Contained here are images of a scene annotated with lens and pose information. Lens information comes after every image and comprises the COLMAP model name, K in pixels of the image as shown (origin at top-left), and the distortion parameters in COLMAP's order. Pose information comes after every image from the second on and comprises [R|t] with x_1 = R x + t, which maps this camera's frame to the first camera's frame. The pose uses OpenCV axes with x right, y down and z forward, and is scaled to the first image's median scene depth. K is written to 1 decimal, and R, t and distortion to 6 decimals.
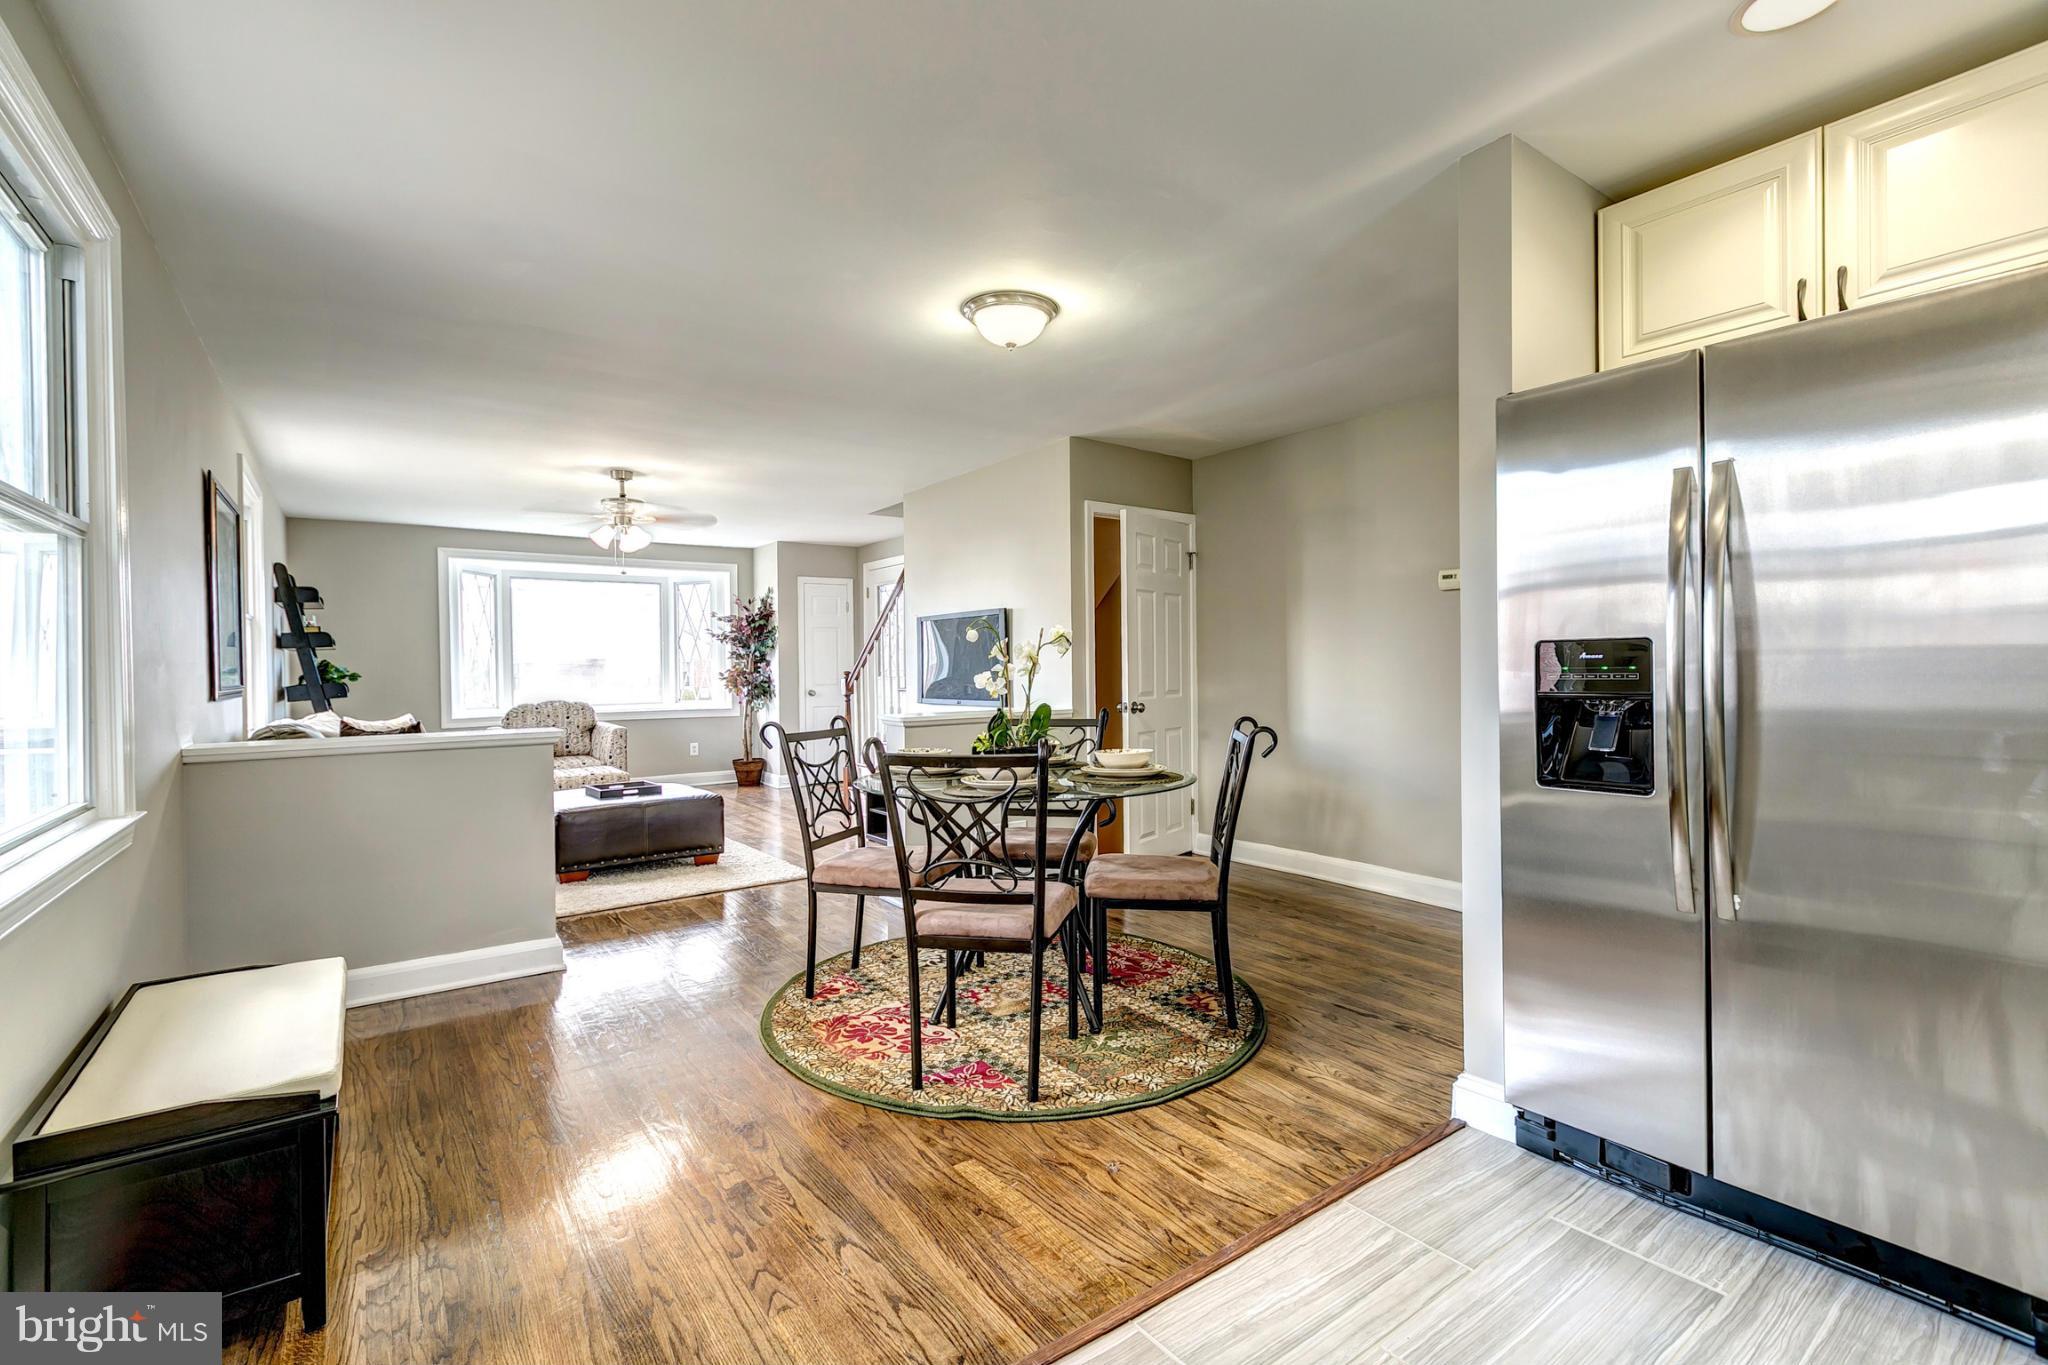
lens RADIAL K [[912.7, 0, 1018.2], [0, 912.7, 672.7], [0, 0, 1]] dist [-0.000391, -0.000184]
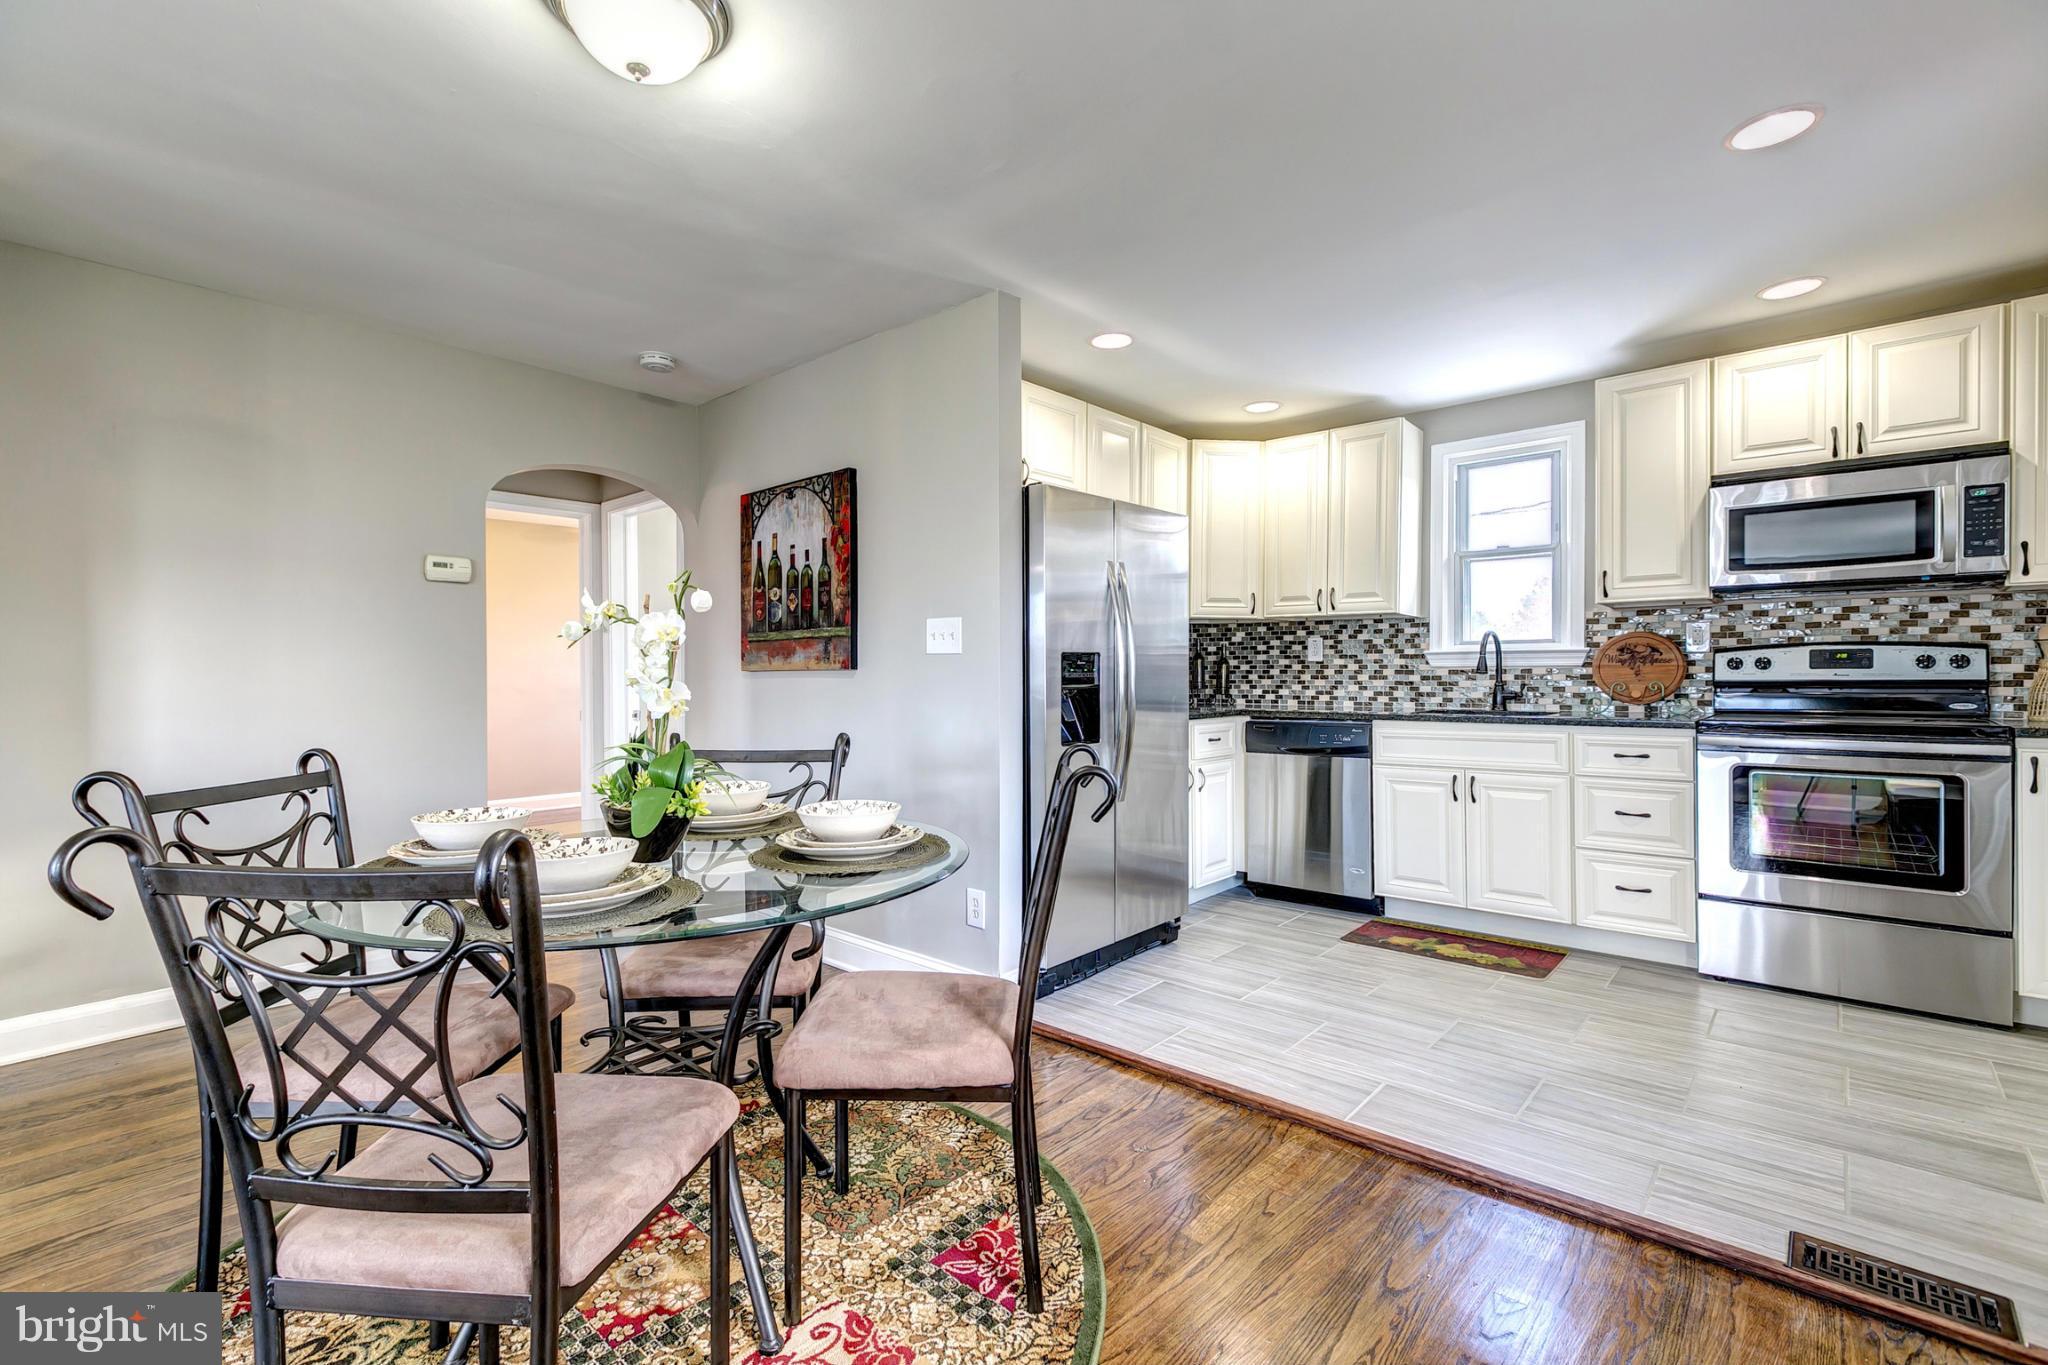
lens RADIAL K [[910.2, 0, 1011.6], [0, 910.2, 675.8], [0, 0, 1]] dist [0.001846, -0.003122]
pose [[-0.211694, 0.008190, 0.977302, -0.912270], [0.013181, 0.999898, -0.005524, 0.011714], [-0.977247, 0.011713, -0.211780, 1.413426]]
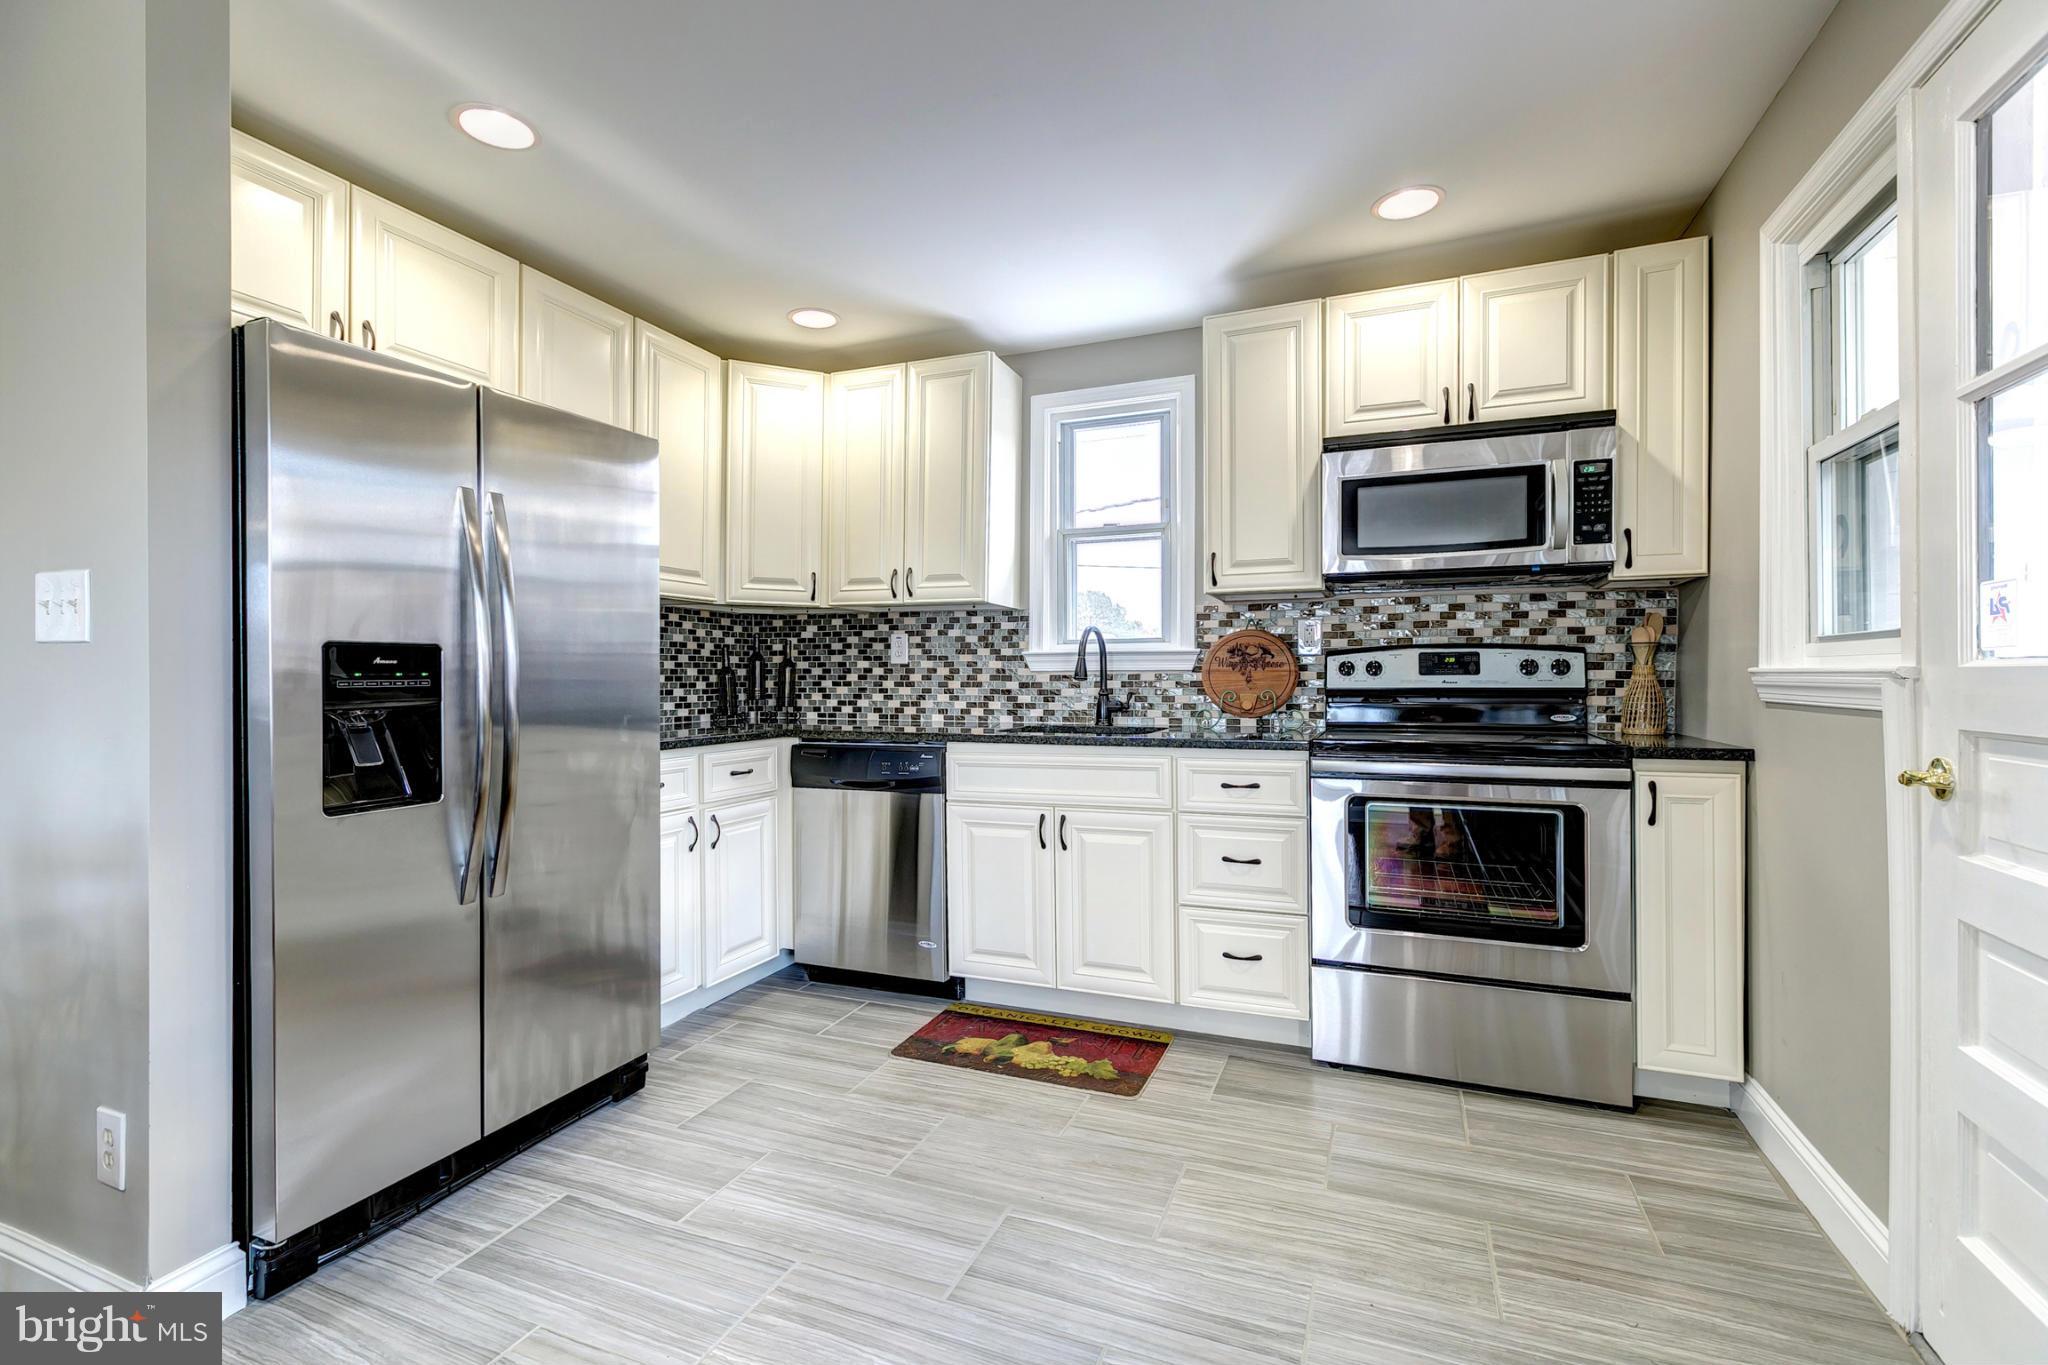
lens RADIAL K [[912.7, 0, 1018.2], [0, 912.7, 672.7], [0, 0, 1]] dist [-0.000391, -0.000184]
pose [[-0.526997, 0.015048, 0.849734, -0.466097], [0.013997, 0.999861, -0.009026, 0.009515], [-0.849752, 0.007137, -0.527134, 0.908179]]
